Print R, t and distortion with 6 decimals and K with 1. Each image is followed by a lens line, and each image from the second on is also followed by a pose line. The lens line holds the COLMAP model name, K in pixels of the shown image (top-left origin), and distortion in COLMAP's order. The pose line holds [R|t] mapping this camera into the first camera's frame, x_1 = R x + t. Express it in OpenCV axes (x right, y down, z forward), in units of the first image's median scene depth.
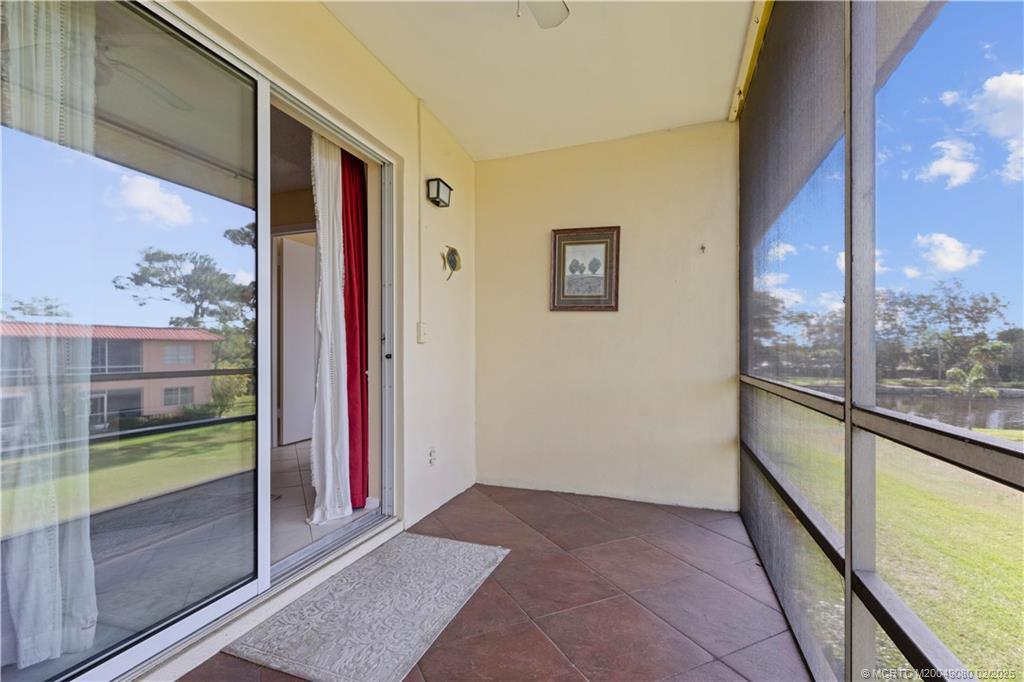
lens RADIAL K [[468.2, 0, 510.7], [0, 468.2, 347.9], [0, 0, 1]] dist [0.000907, 0.000574]
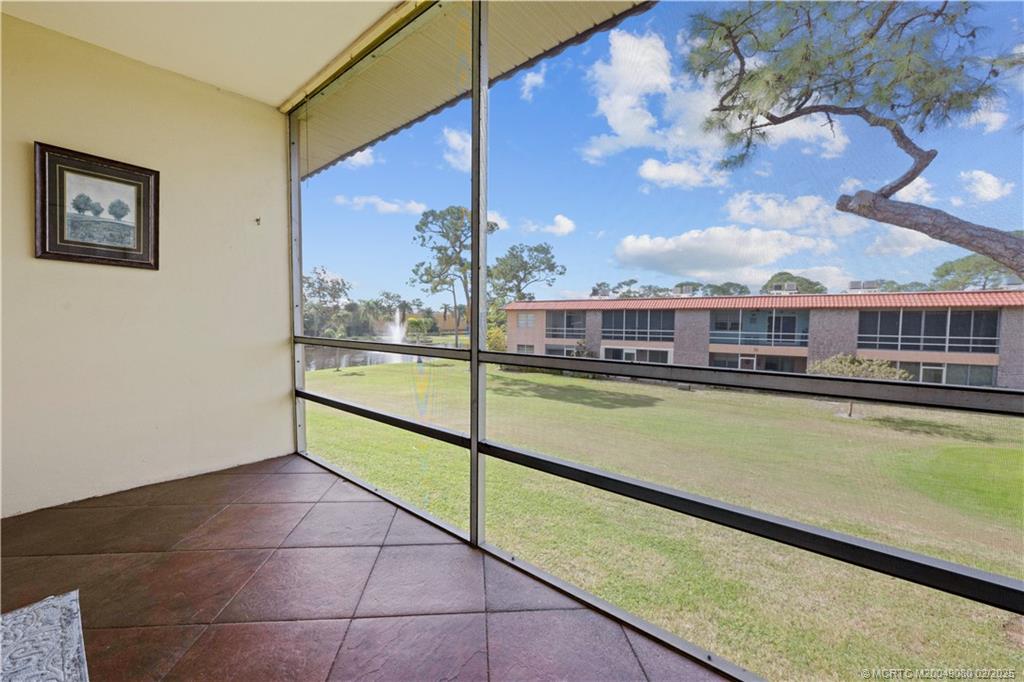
lens RADIAL K [[402.4, 0, 508.6], [0, 402.4, 334.5], [0, 0, 1]] dist [-0.001812, 0.000107]
pose [[0.369902, -0.031582, 0.928534, -0.223561], [-0.017777, 0.998998, 0.041061, -0.001275], [-0.928901, -0.031695, 0.368970, 0.114485]]
